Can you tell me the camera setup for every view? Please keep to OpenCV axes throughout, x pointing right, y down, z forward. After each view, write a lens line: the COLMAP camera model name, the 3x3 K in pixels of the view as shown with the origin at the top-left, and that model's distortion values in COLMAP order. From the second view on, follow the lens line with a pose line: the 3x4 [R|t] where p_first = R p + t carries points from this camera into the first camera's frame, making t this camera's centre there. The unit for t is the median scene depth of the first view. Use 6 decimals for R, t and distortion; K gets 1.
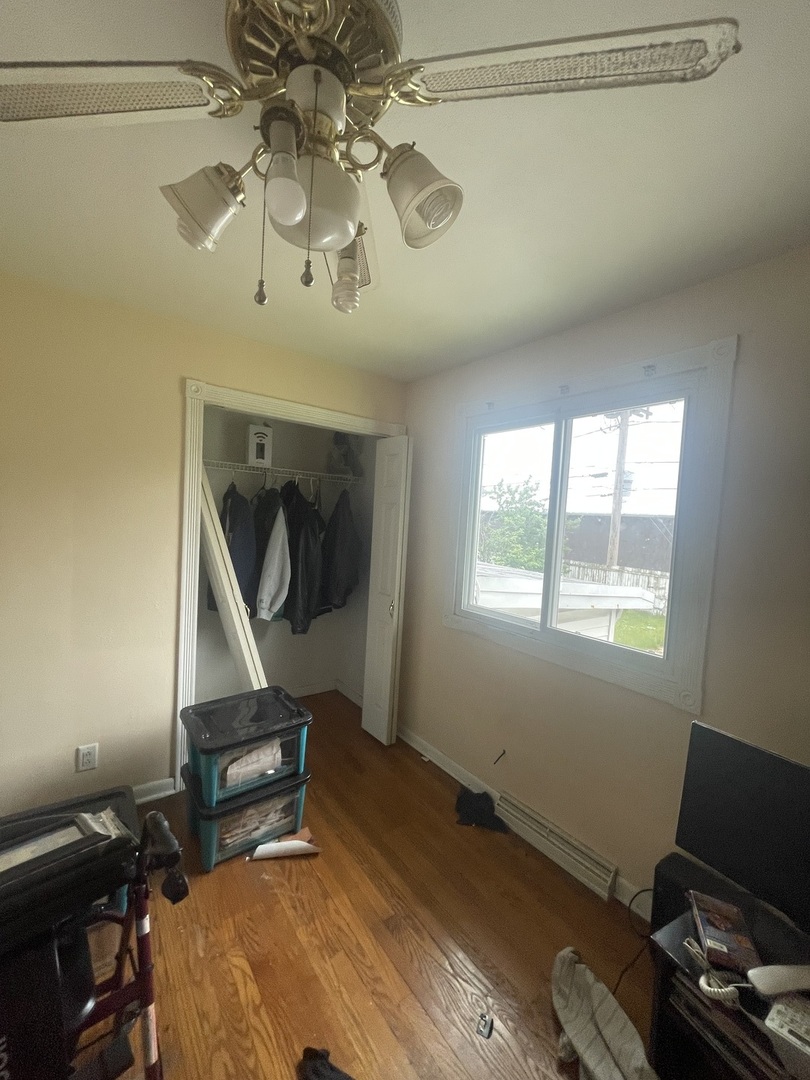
lens RADIAL K [[434.7, 0, 408.8], [0, 434.7, 540.1], [0, 0, 1]] dist [-0.003347, 0.000060]
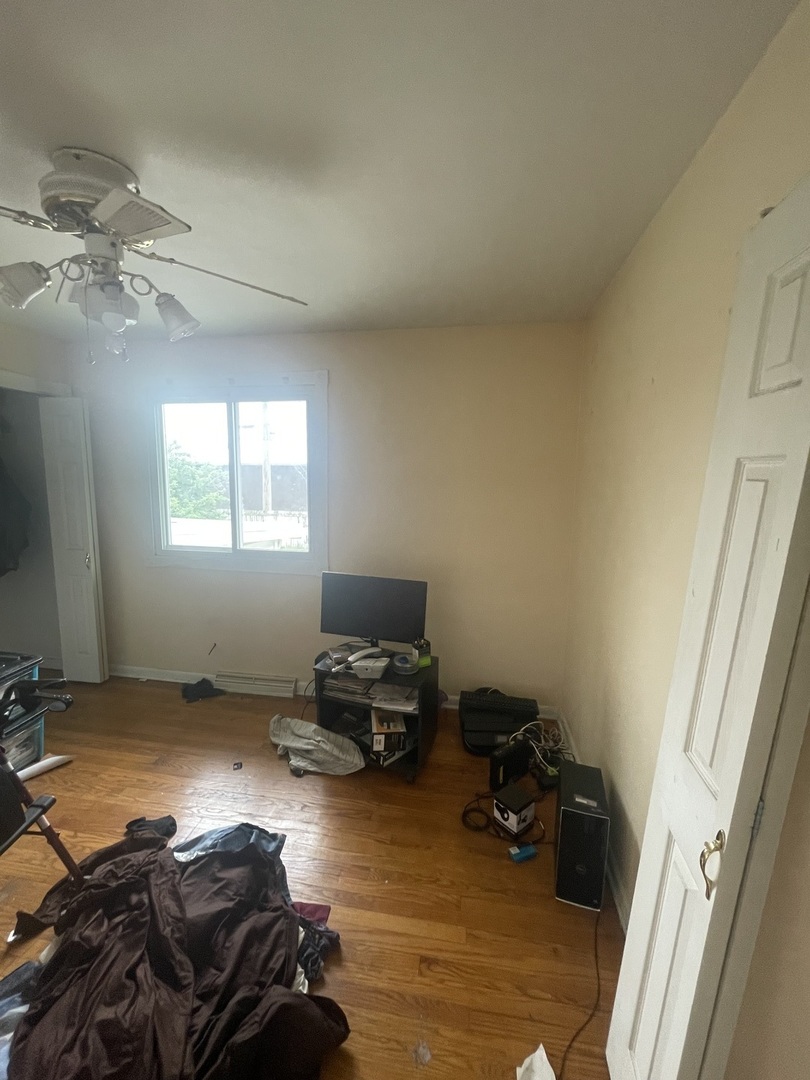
lens RADIAL K [[434.7, 0, 408.8], [0, 434.7, 540.1], [0, 0, 1]] dist [-0.003347, 0.000060]
pose [[0.724649, -0.136356, 0.675493, -0.222496], [0.057644, 0.988787, 0.137759, 0.004616], [-0.686703, -0.060889, 0.724384, -0.404941]]
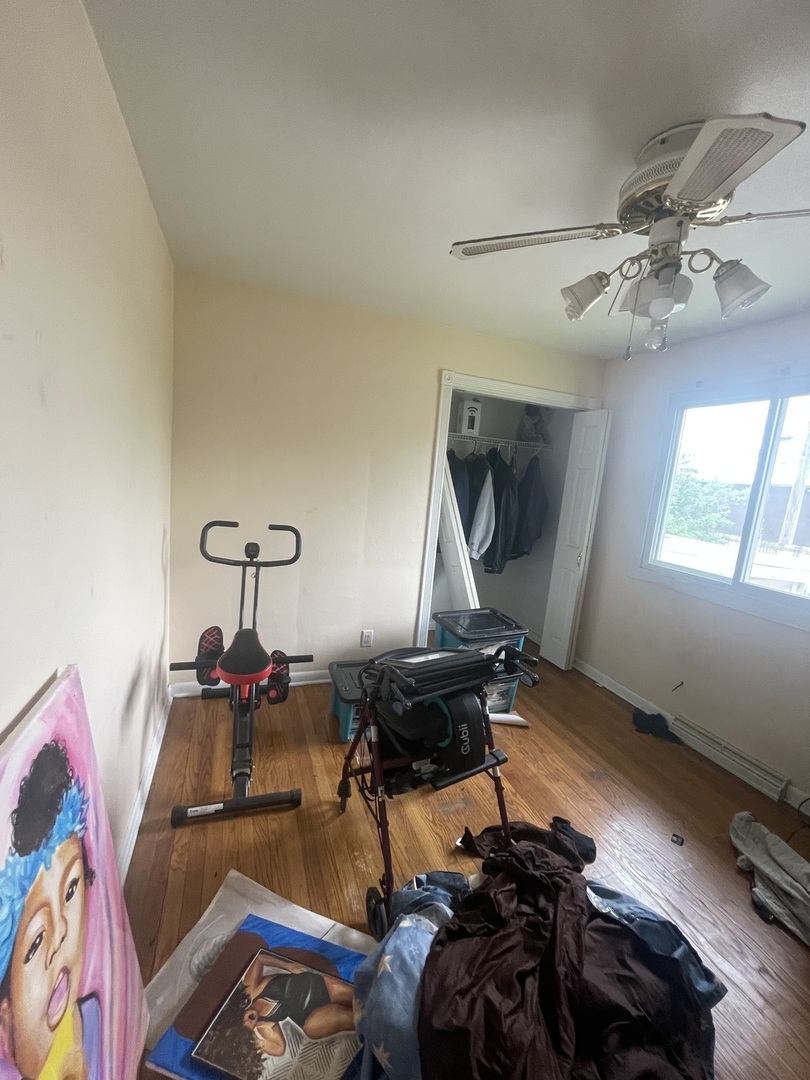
lens RADIAL K [[434.7, 0, 408.8], [0, 434.7, 540.1], [0, 0, 1]] dist [-0.003347, 0.000060]
pose [[0.961235, 0.071025, -0.266426, -0.212587], [-0.046997, 0.994318, 0.095510, 0.018967], [0.271696, -0.079287, 0.959112, -0.316422]]
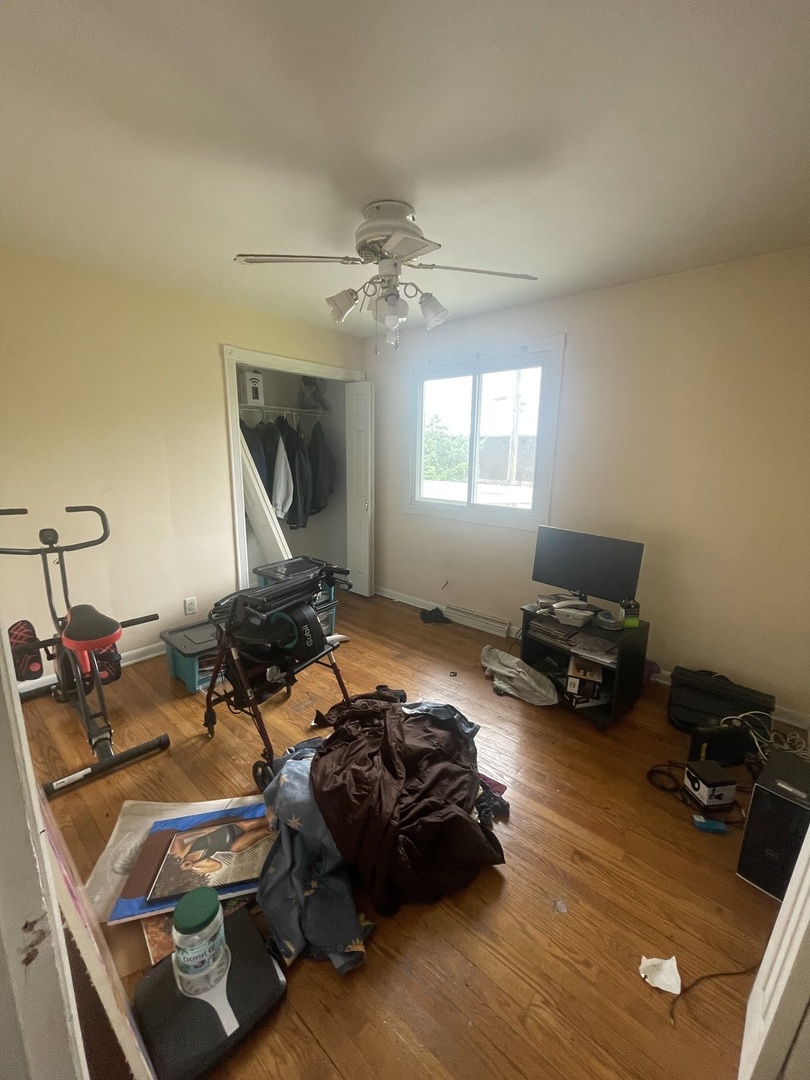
lens RADIAL K [[434.7, 0, 408.8], [0, 434.7, 540.1], [0, 0, 1]] dist [-0.003347, 0.000060]
pose [[0.977219, -0.081982, 0.195758, -0.239699], [0.048753, 0.984428, 0.168894, 0.041711], [-0.206556, -0.155502, 0.965999, -0.557800]]
